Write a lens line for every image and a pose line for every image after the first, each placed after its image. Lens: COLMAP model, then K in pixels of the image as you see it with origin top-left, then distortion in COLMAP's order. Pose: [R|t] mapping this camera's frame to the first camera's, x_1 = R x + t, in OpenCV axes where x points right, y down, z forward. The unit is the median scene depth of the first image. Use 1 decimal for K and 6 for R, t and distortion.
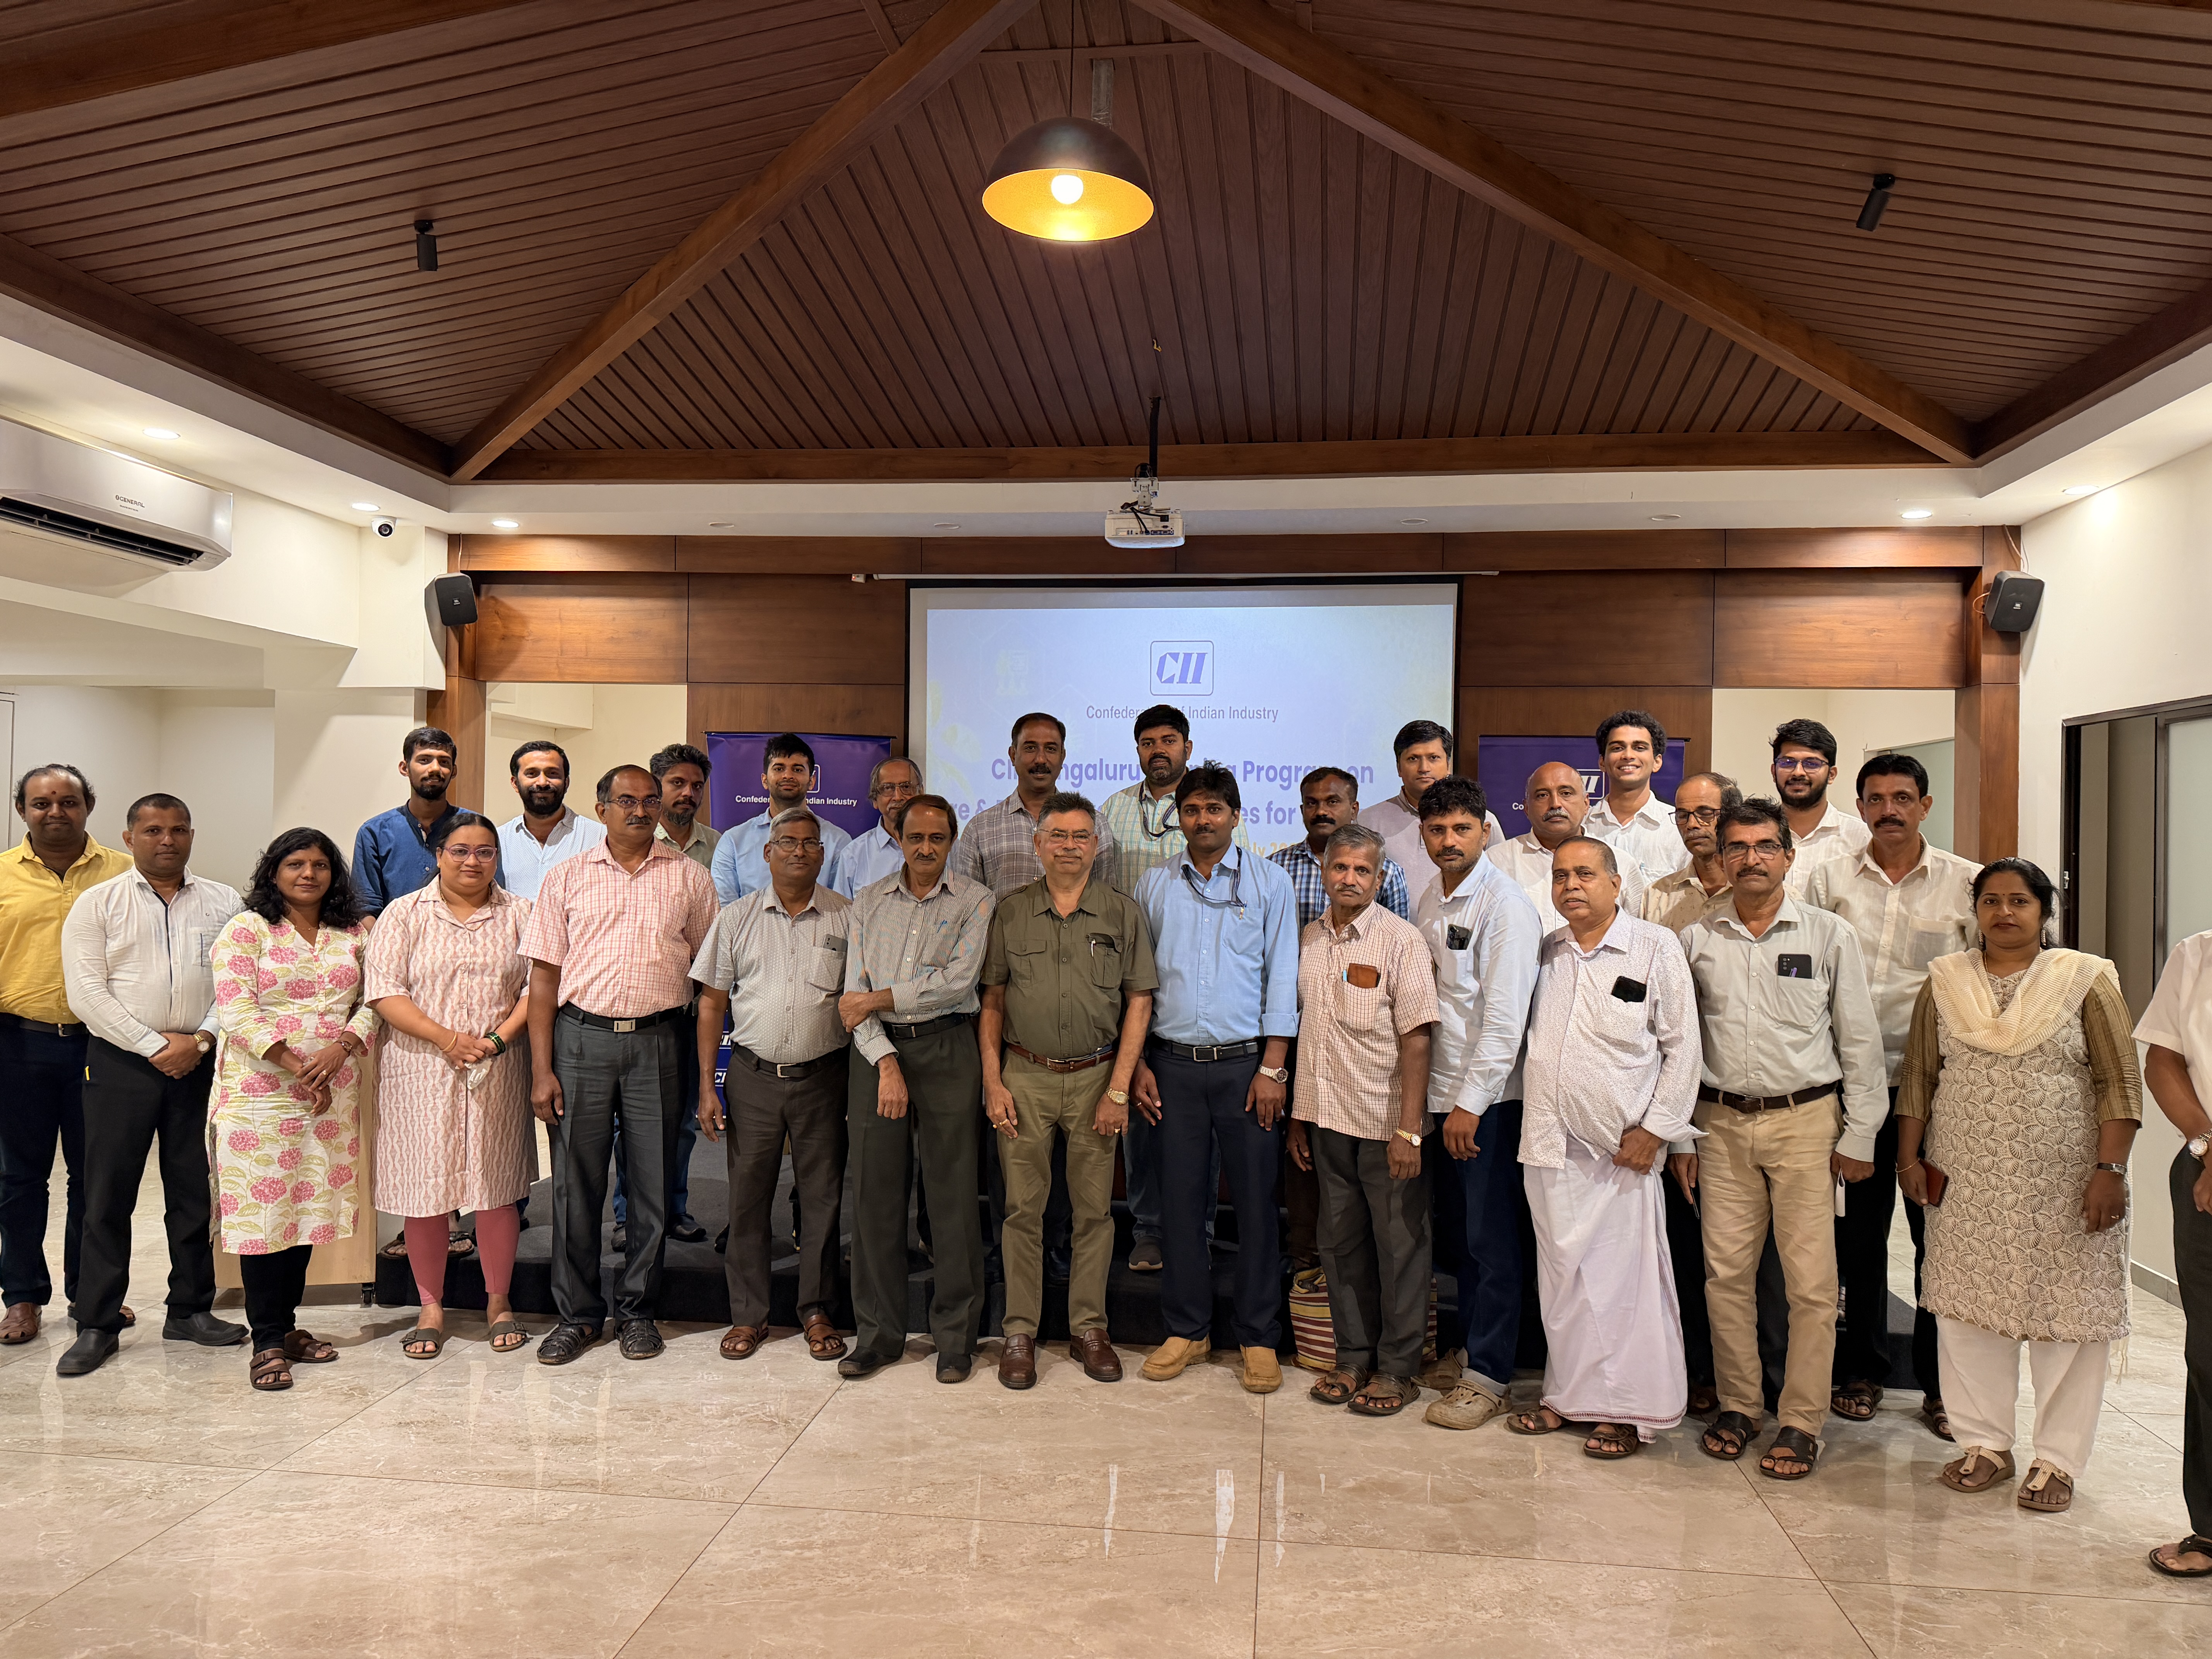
lens RADIAL K [[1546.1, 0, 1066.7], [0, 1546.1, 826.9], [0, 0, 1]] dist [0.018867, -0.030028]
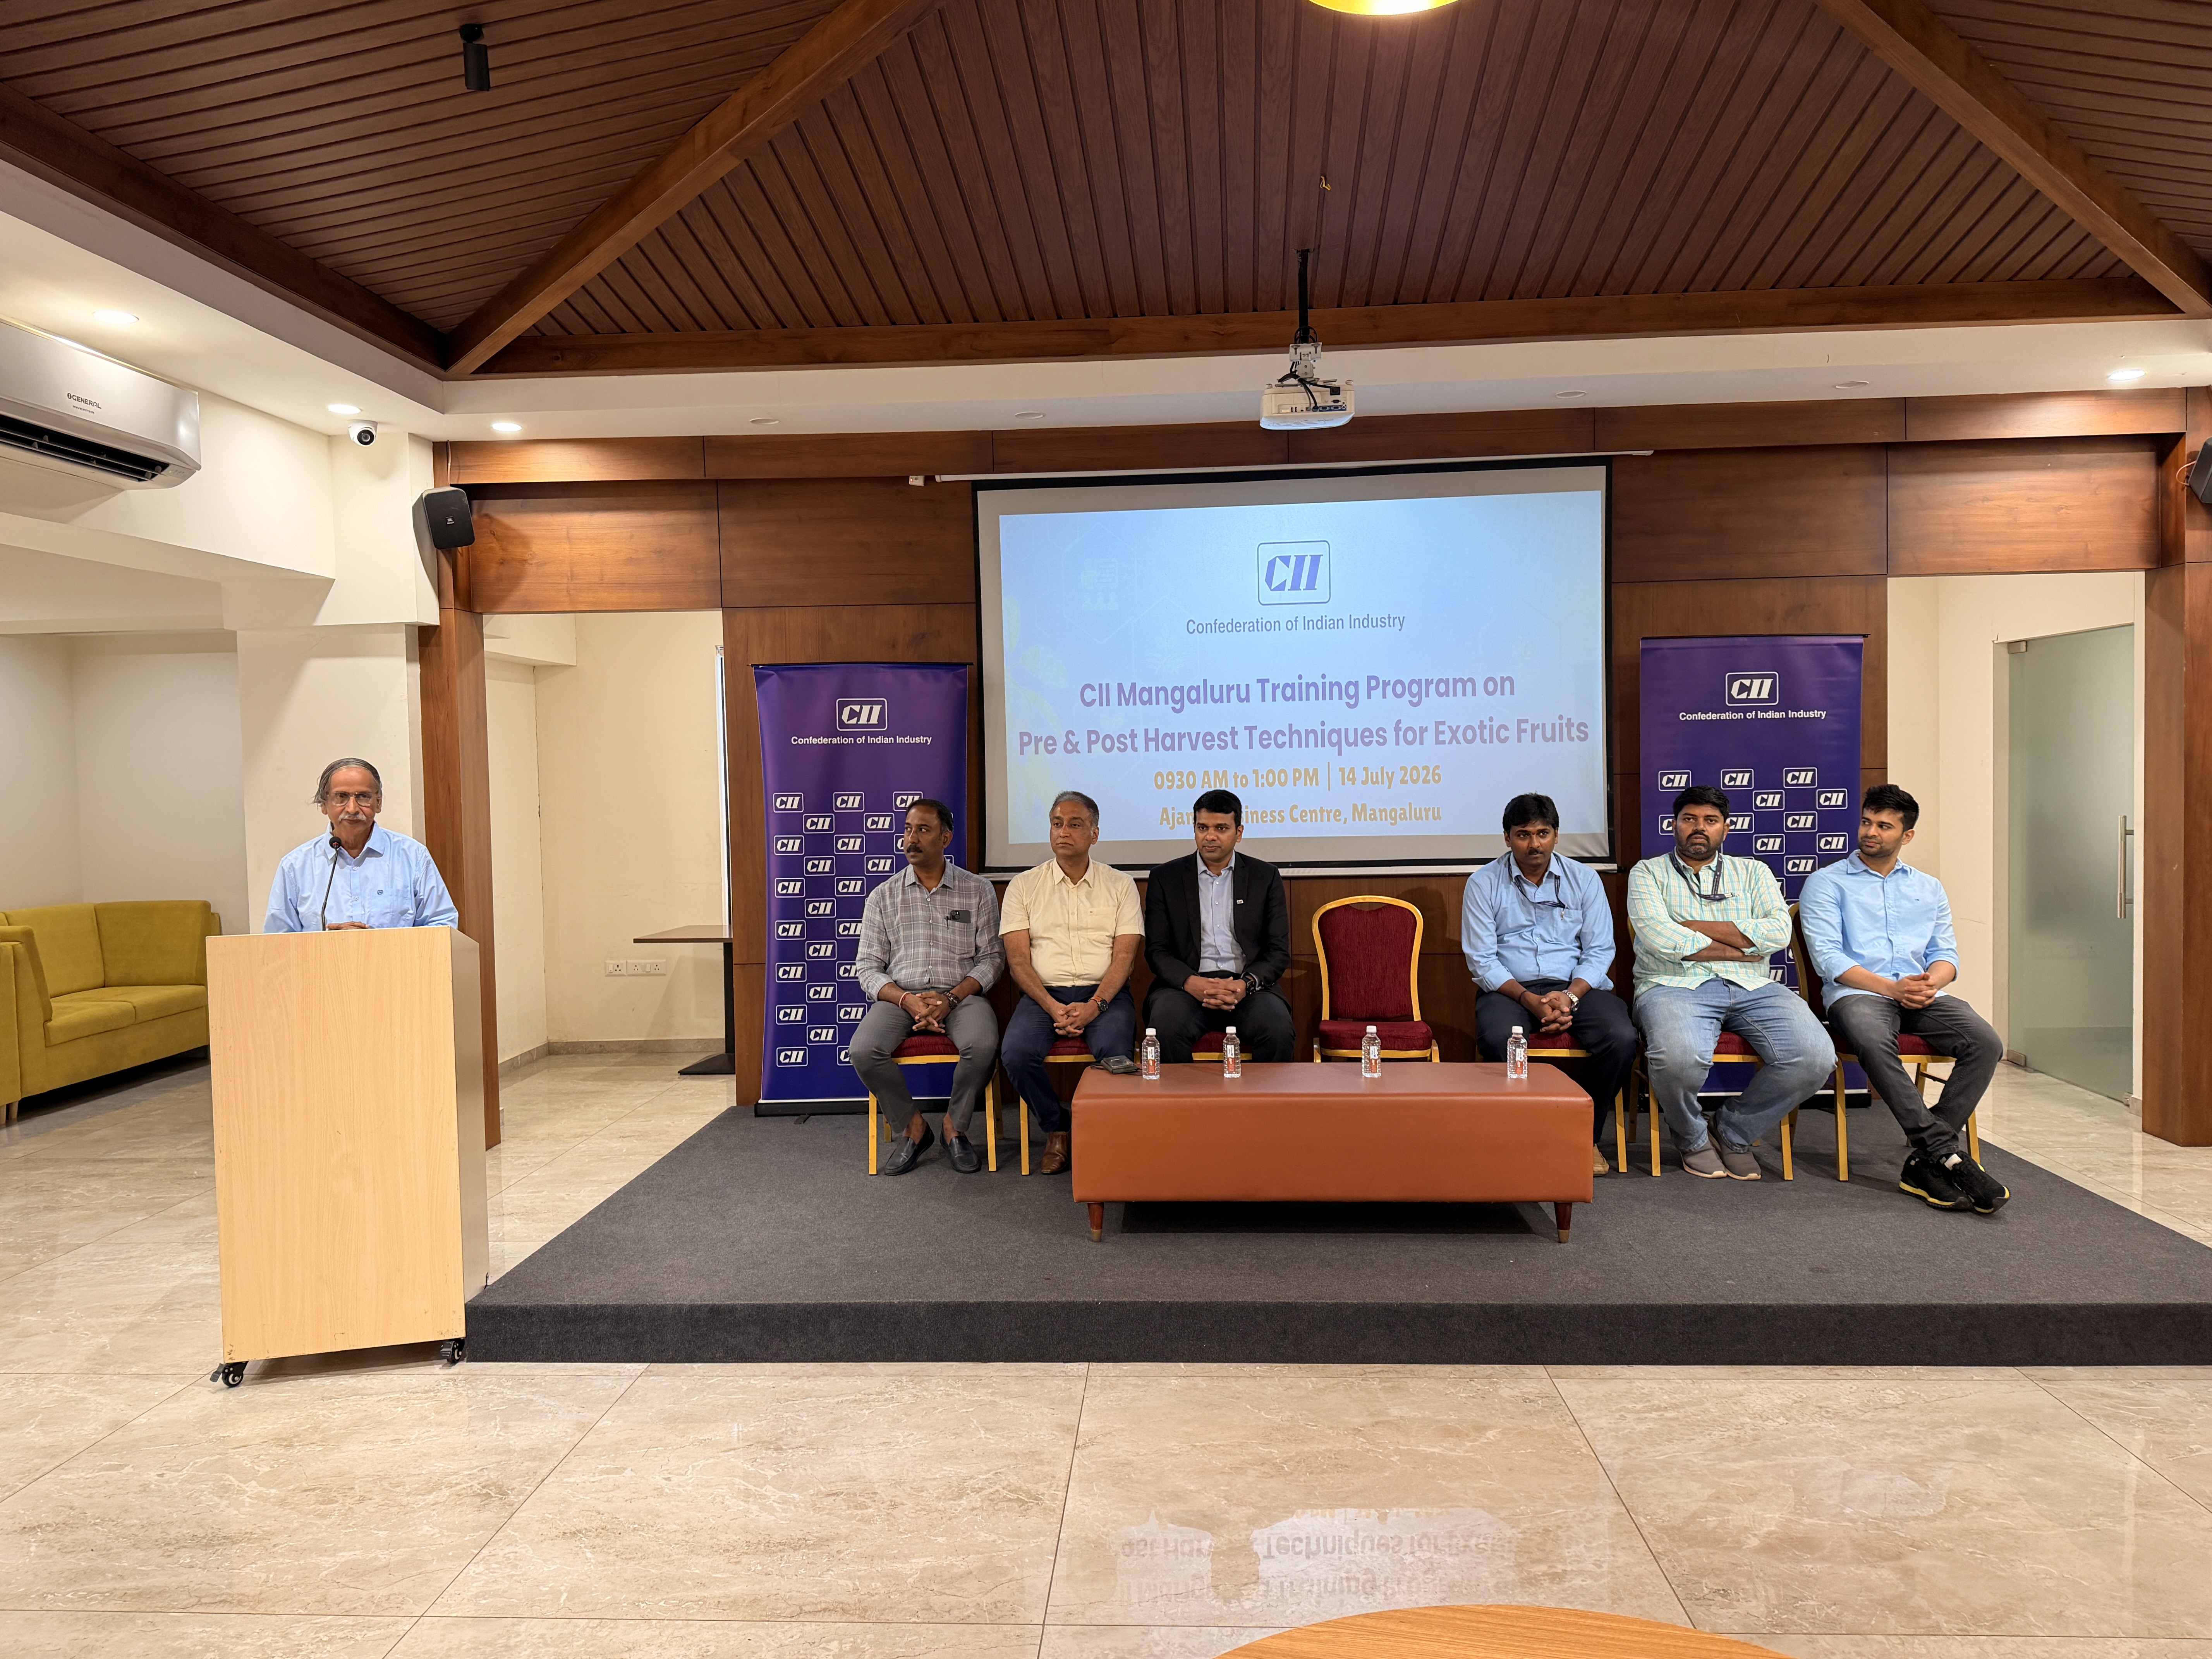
lens RADIAL K [[1546.1, 0, 1020.6], [0, 1546.1, 825.9], [0, 0, 1]] dist [0.018867, -0.030028]
pose [[0.997528, -0.039826, 0.057893, -0.144441], [0.036887, 0.998018, 0.050984, -0.009877], [-0.059809, -0.048723, 0.997020, 0.127792]]
